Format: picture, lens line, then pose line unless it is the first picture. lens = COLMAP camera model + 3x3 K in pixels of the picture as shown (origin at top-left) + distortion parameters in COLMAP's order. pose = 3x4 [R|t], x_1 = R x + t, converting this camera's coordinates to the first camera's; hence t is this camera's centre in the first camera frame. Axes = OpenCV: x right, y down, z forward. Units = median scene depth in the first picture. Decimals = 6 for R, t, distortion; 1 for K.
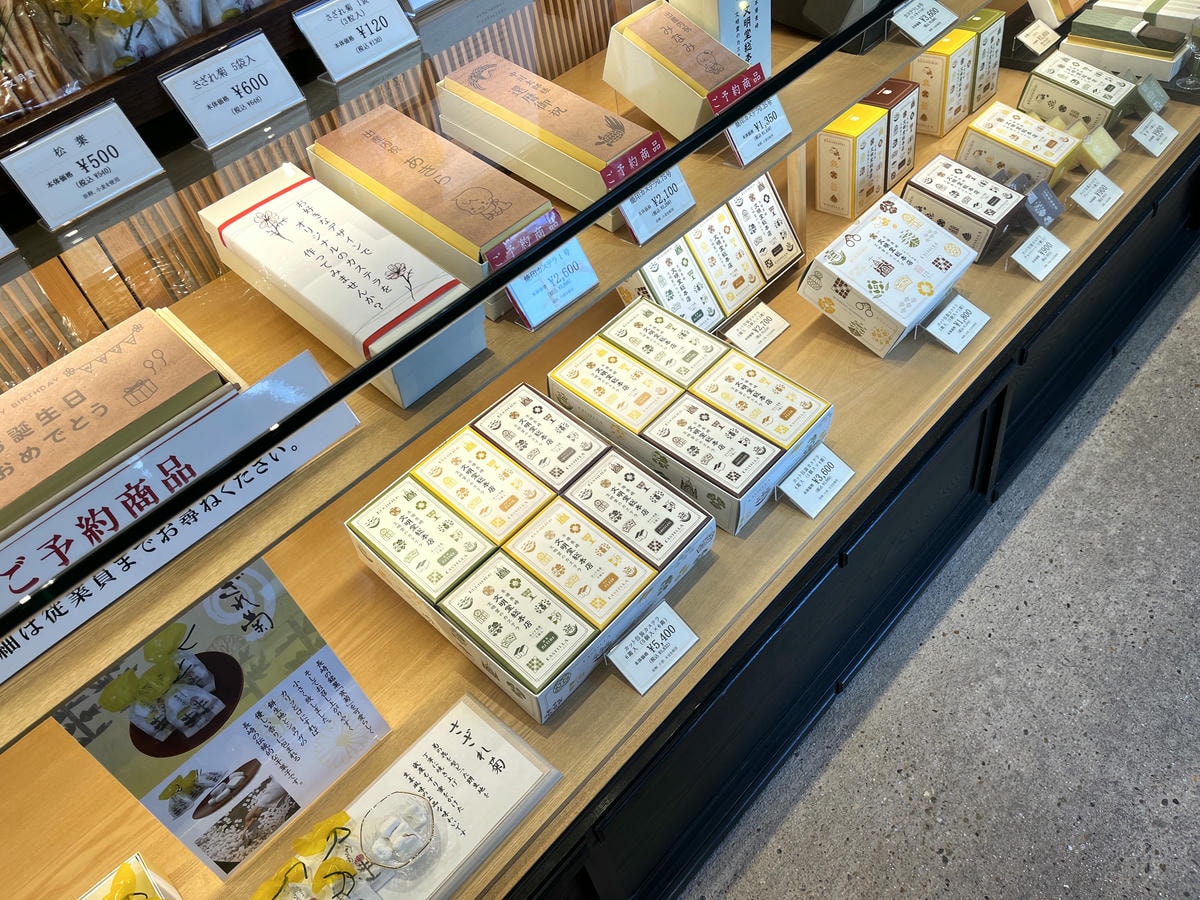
lens RADIAL K [[893.8, 0, 600.0], [0, 893.8, 450.0], [0, 0, 1]] dist [0.267949, -0.000711]
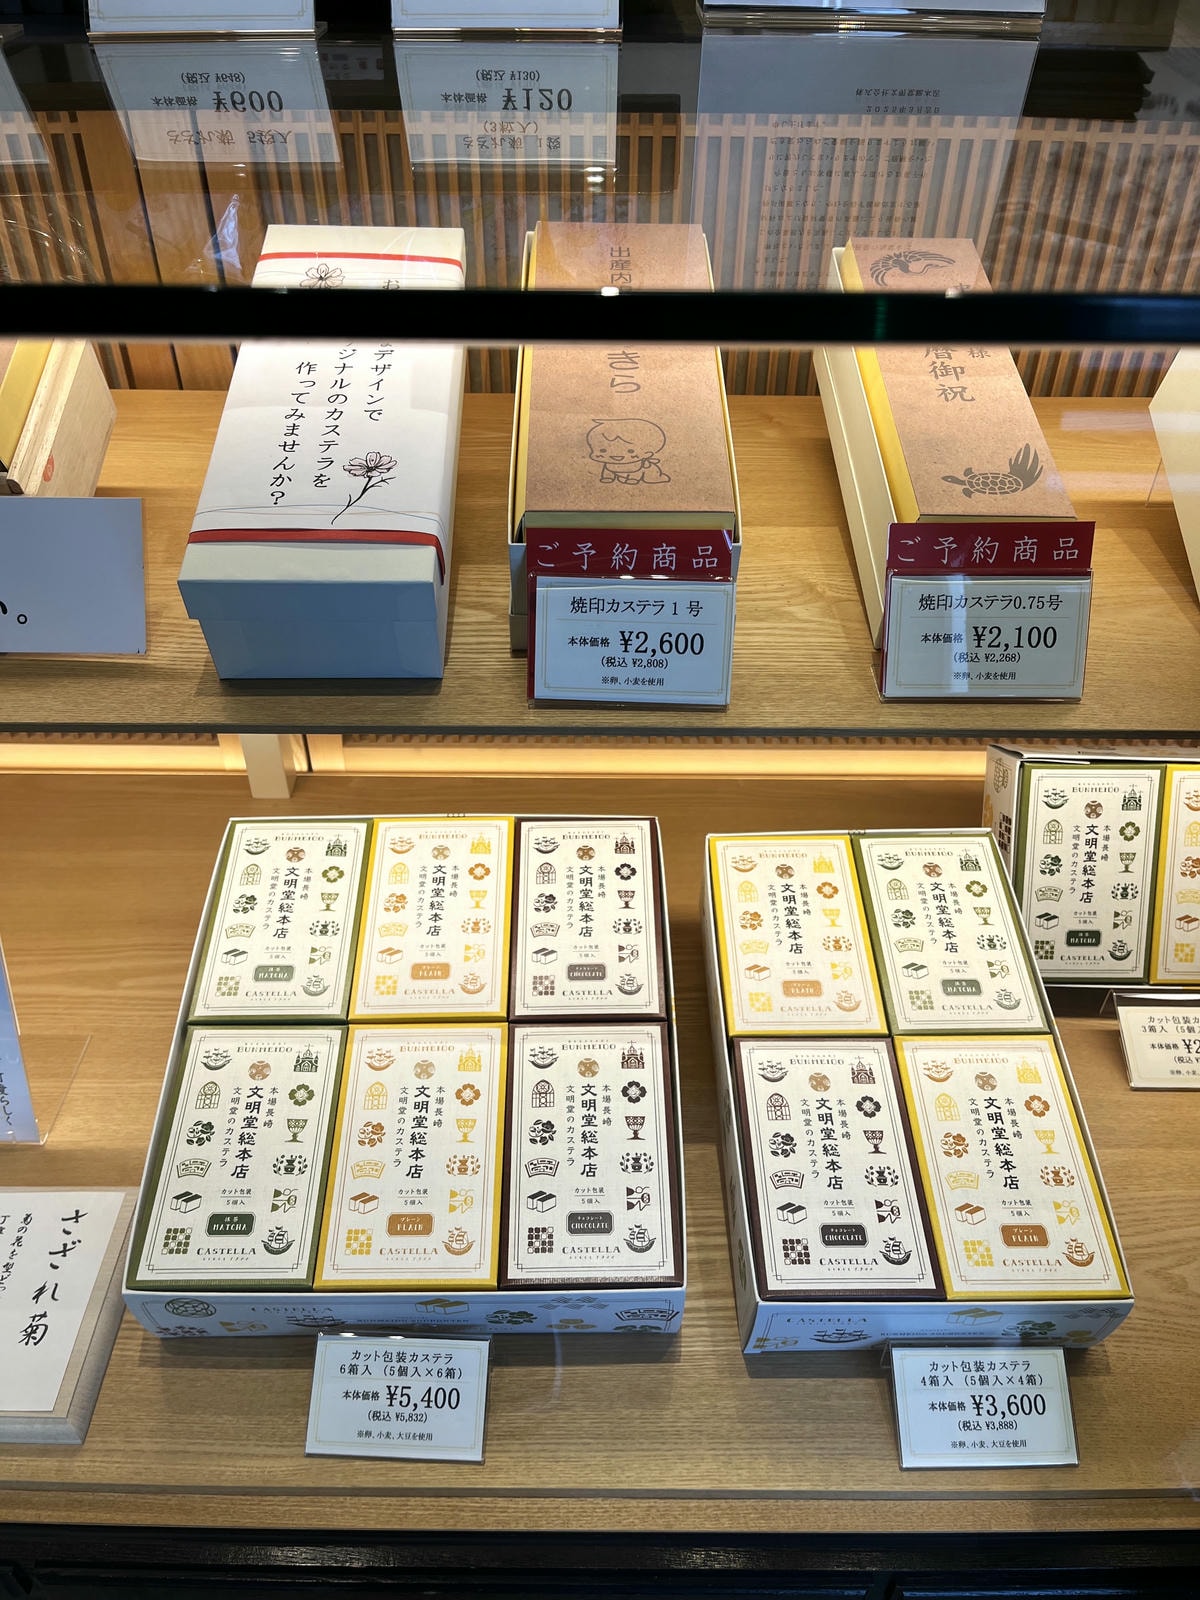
lens RADIAL K [[1255.0, 0, 600.0], [0, 1255.0, 800.0], [0, 0, 1]] dist [0.064636, -0.003980]
pose [[0.682898, 0.581006, -0.442812, 0.229069], [-0.597948, 0.792792, 0.118062, -0.163054], [0.419652, 0.184155, 0.888808, 0.360960]]
